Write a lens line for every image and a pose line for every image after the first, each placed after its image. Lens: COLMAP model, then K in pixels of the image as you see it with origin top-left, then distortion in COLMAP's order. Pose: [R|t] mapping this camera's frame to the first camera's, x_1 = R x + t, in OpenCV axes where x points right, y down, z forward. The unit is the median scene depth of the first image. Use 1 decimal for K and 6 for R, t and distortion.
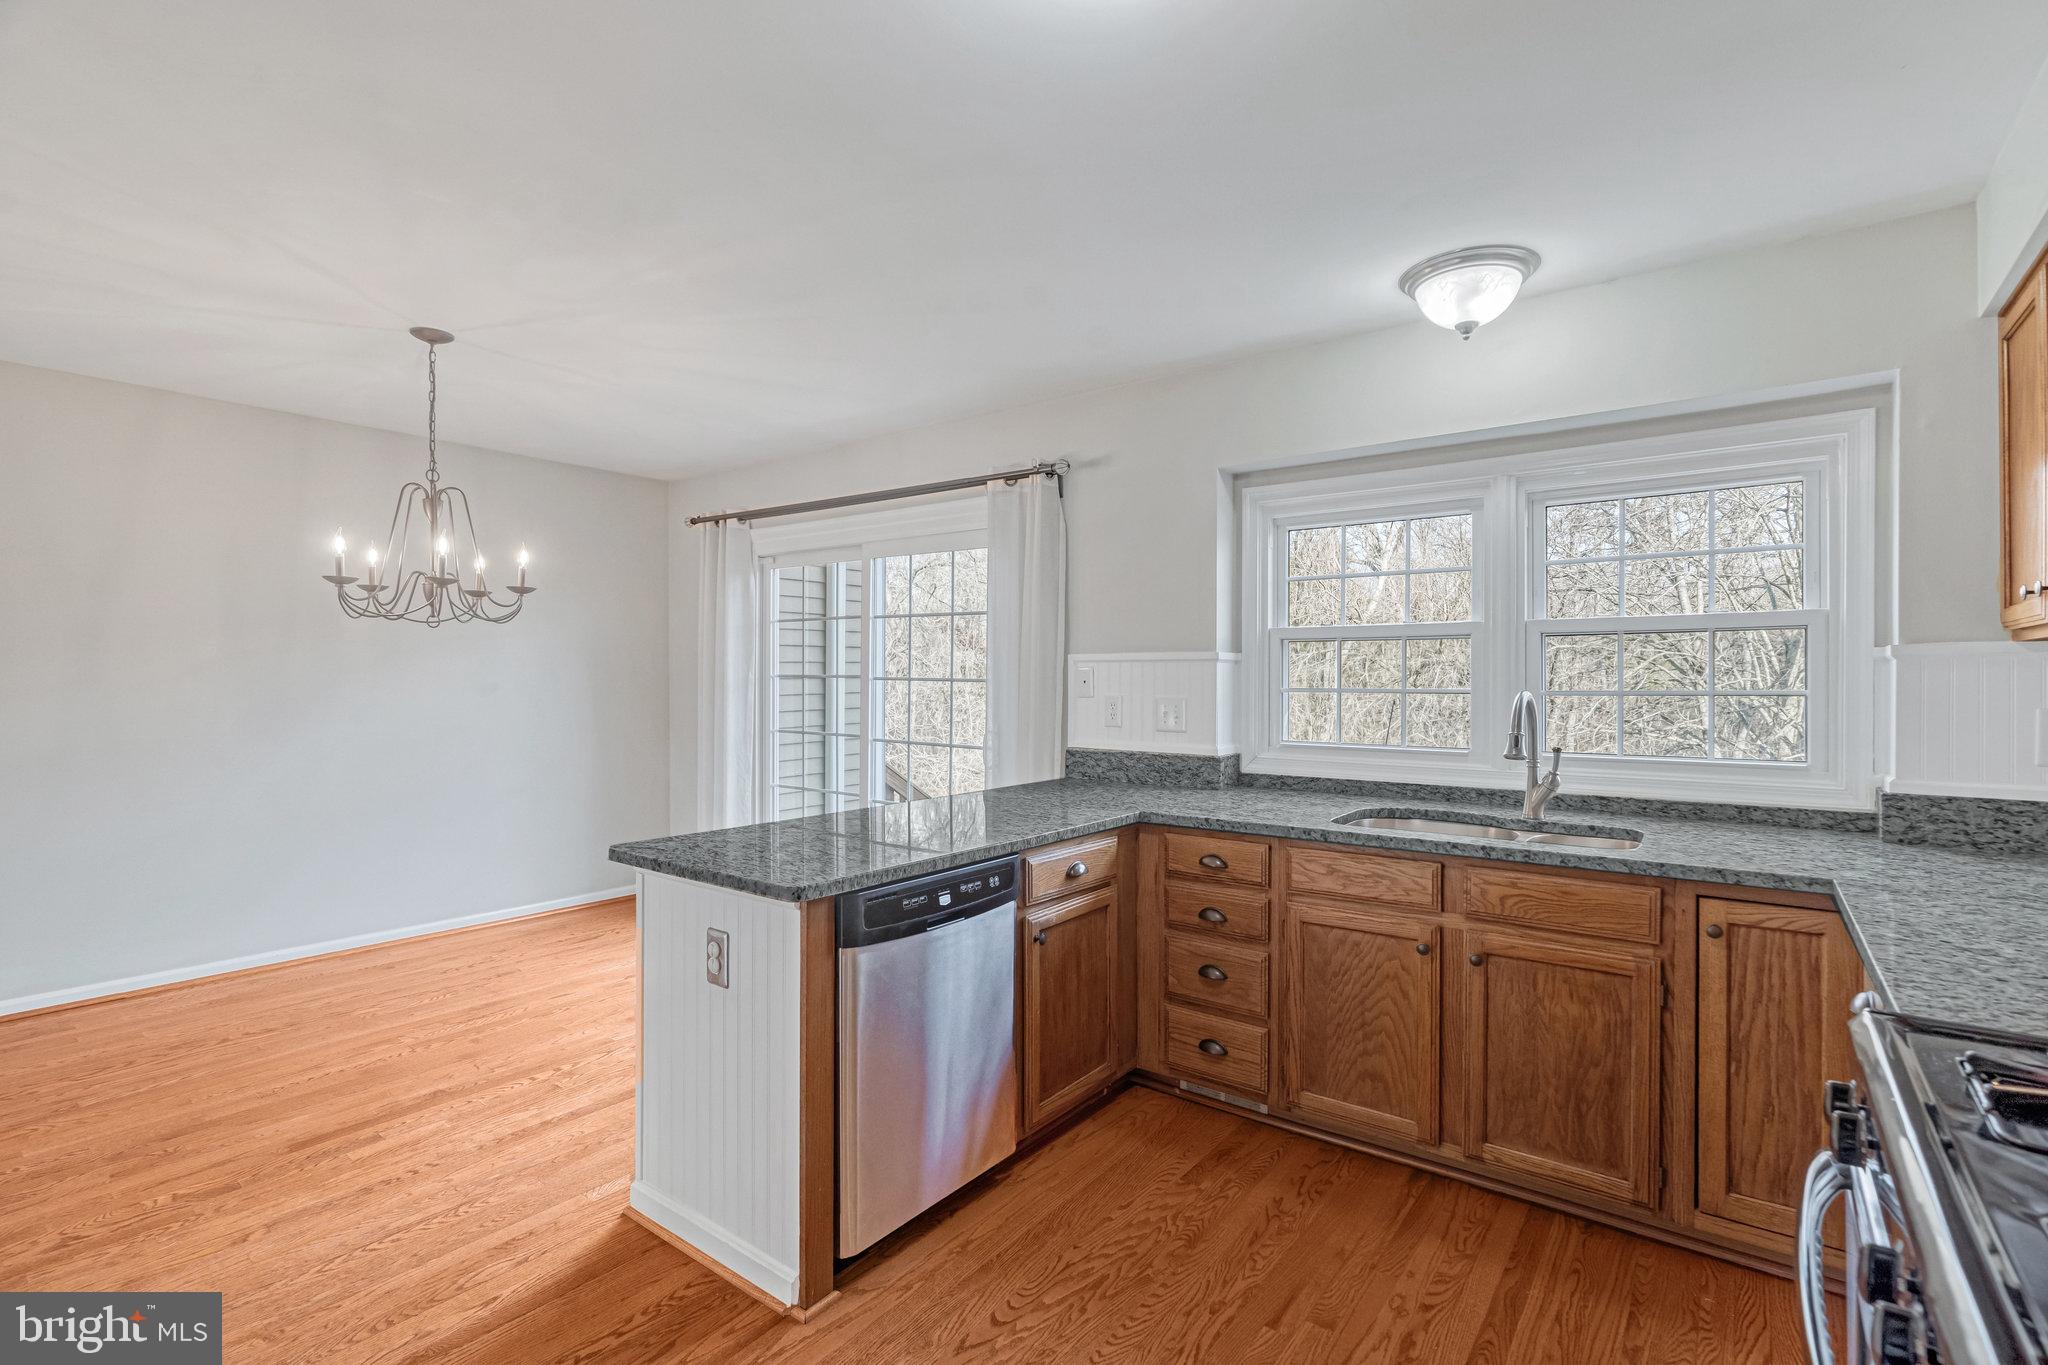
lens RADIAL K [[933.9, 0, 1021.9], [0, 933.9, 686.3], [0, 0, 1]] dist [-0.011002, 0.004496]
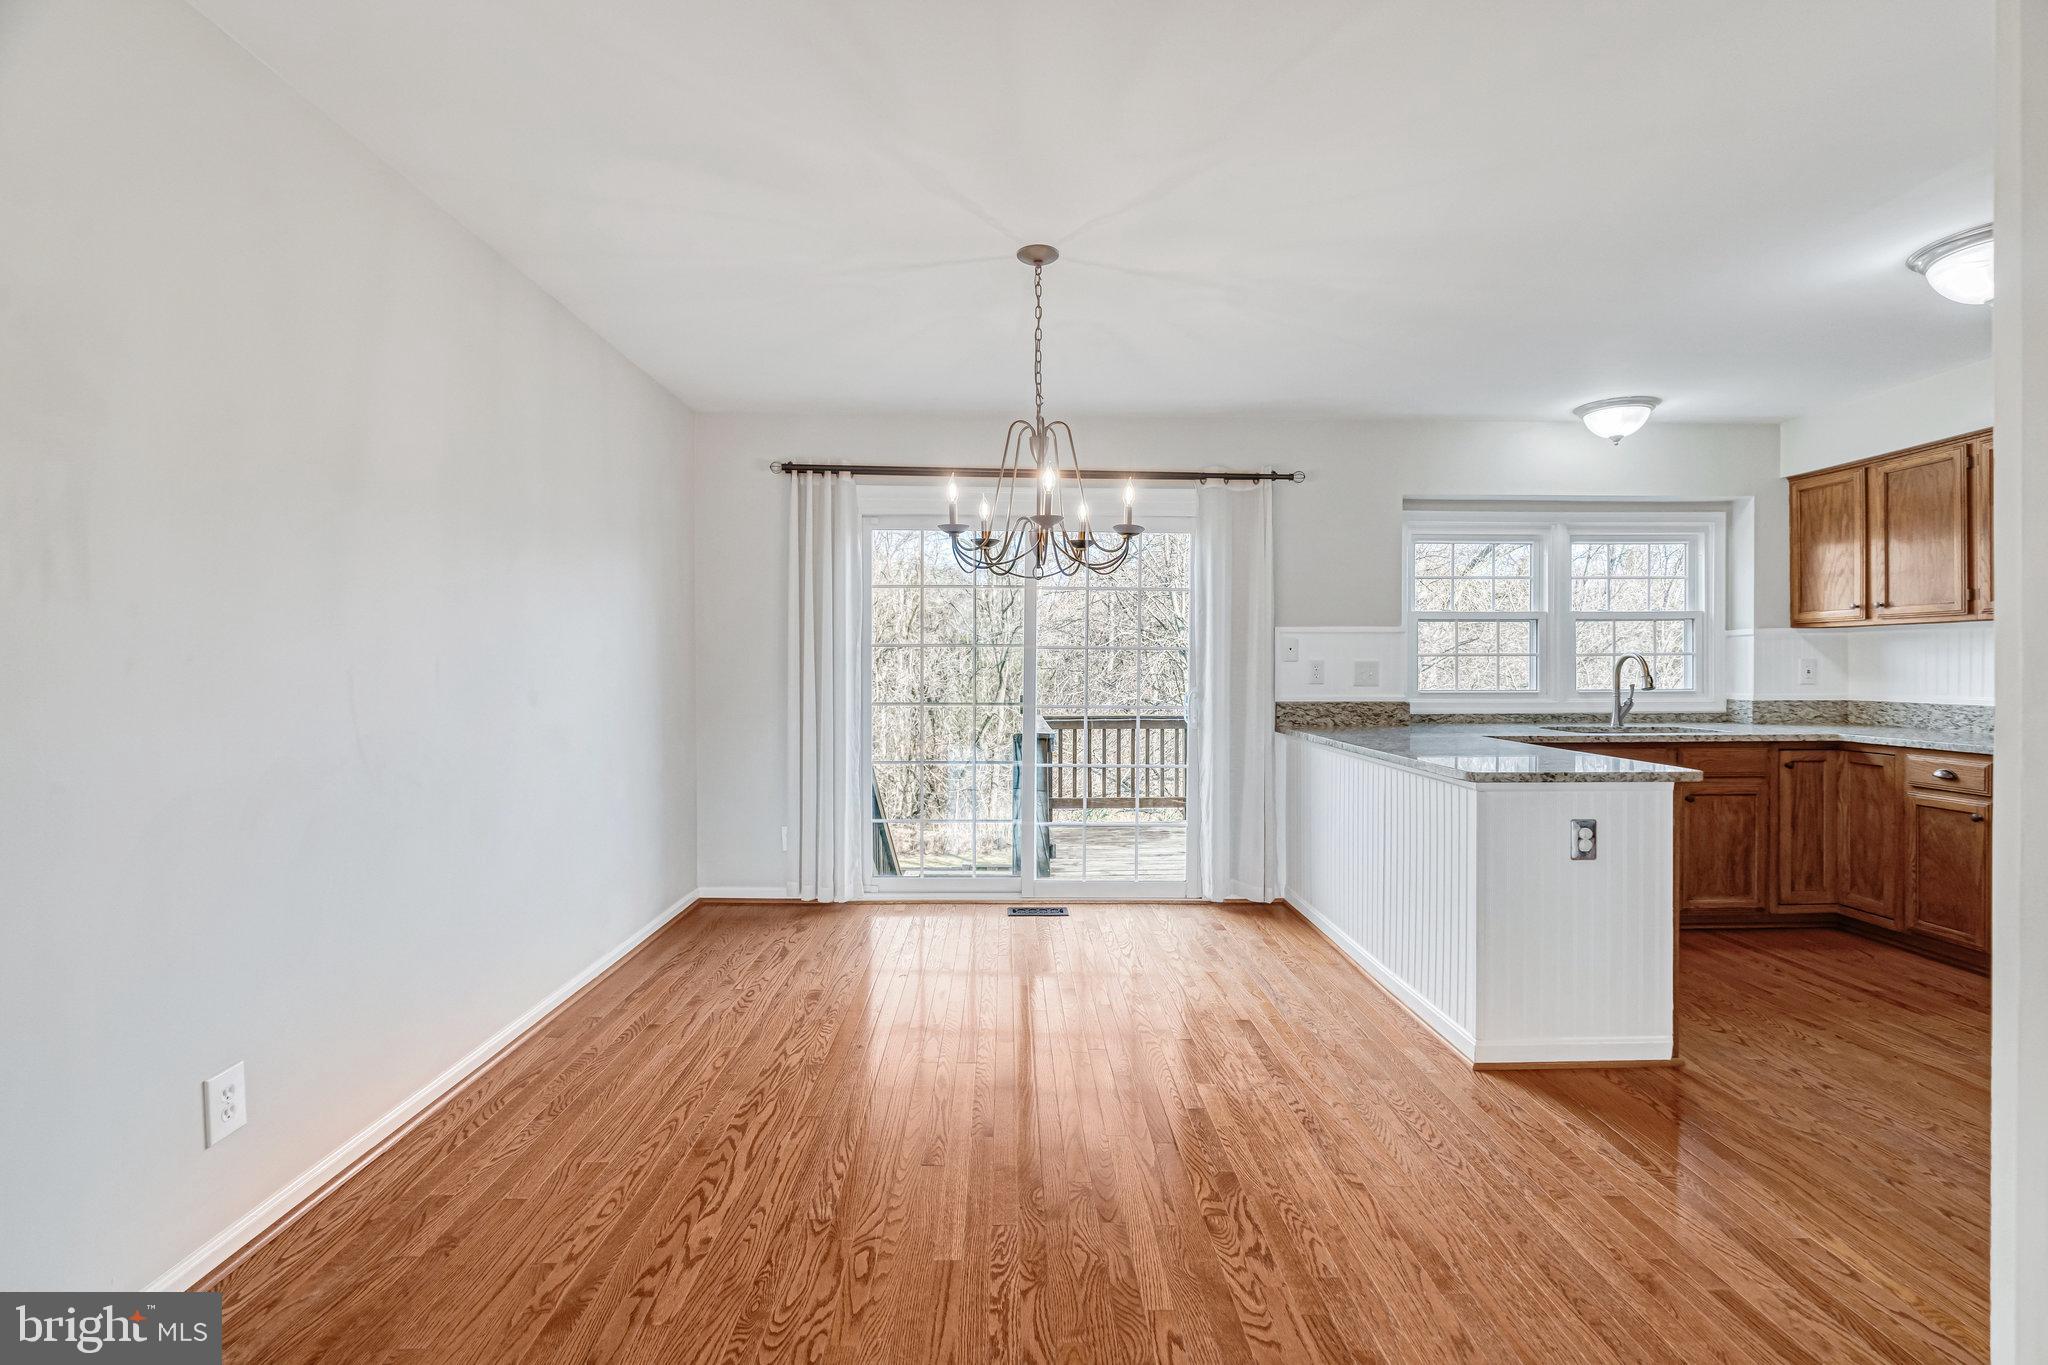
lens RADIAL K [[925.9, 0, 1025.6], [0, 925.9, 674.8], [0, 0, 1]] dist [-0.008151, 0.002105]
pose [[0.778243, -0.010162, 0.627881, -1.307186], [0.008442, 0.999948, 0.005719, 0.025931], [-0.627906, 0.000850, 0.778288, 0.334821]]
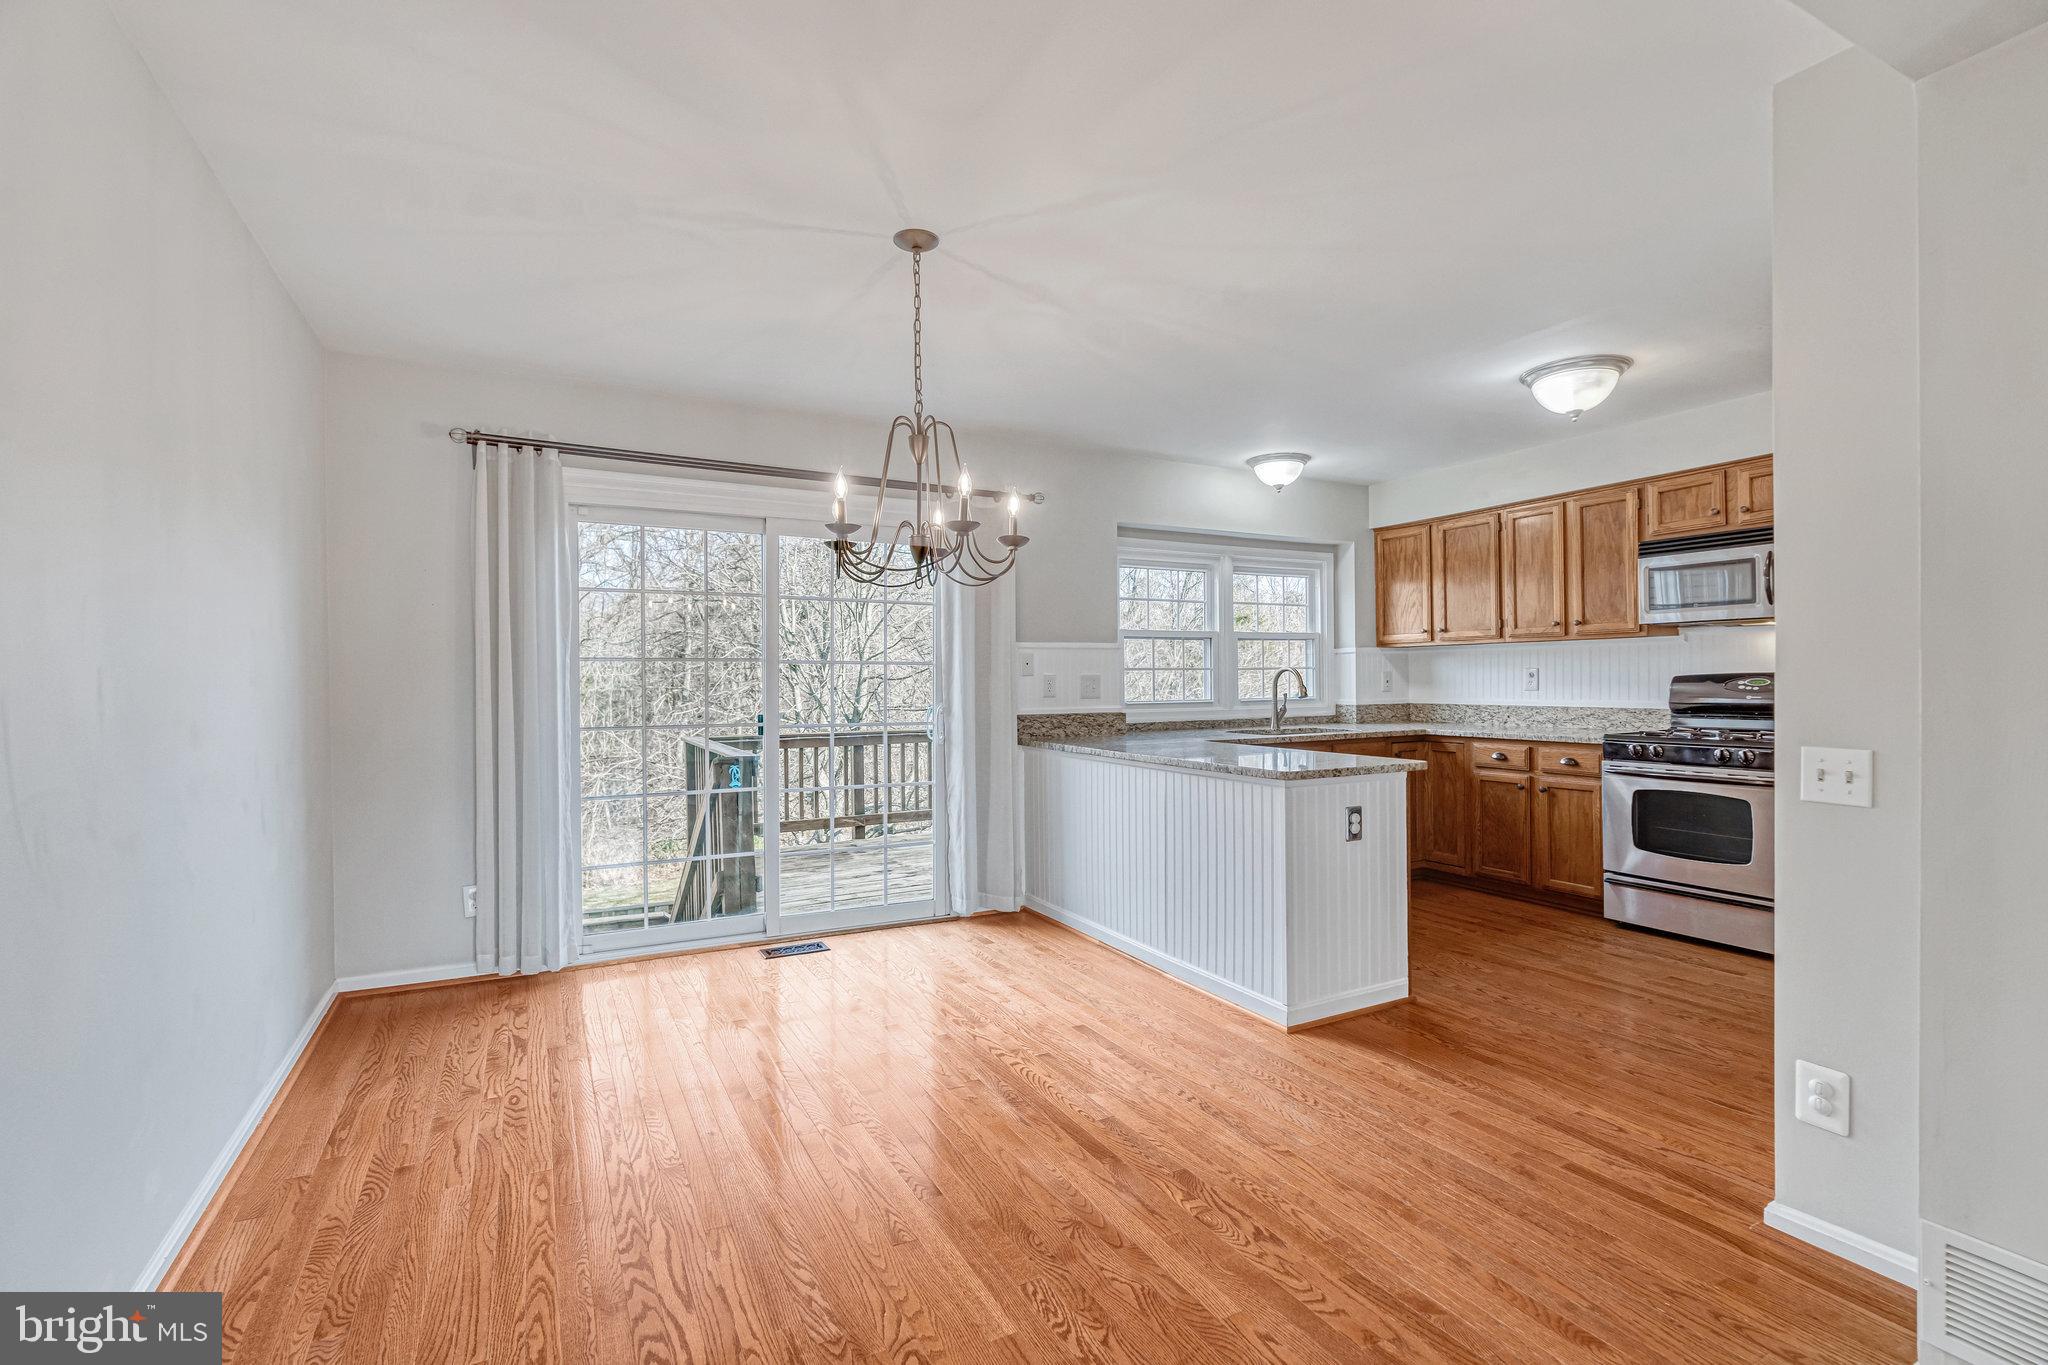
lens RADIAL K [[933.9, 0, 1021.9], [0, 933.9, 686.3], [0, 0, 1]] dist [-0.011002, 0.004496]
pose [[0.415682, -0.014390, 0.909396, -1.476171], [0.017529, 0.999816, 0.007808, 0.021280], [-0.909341, 0.012696, 0.415858, 0.613308]]
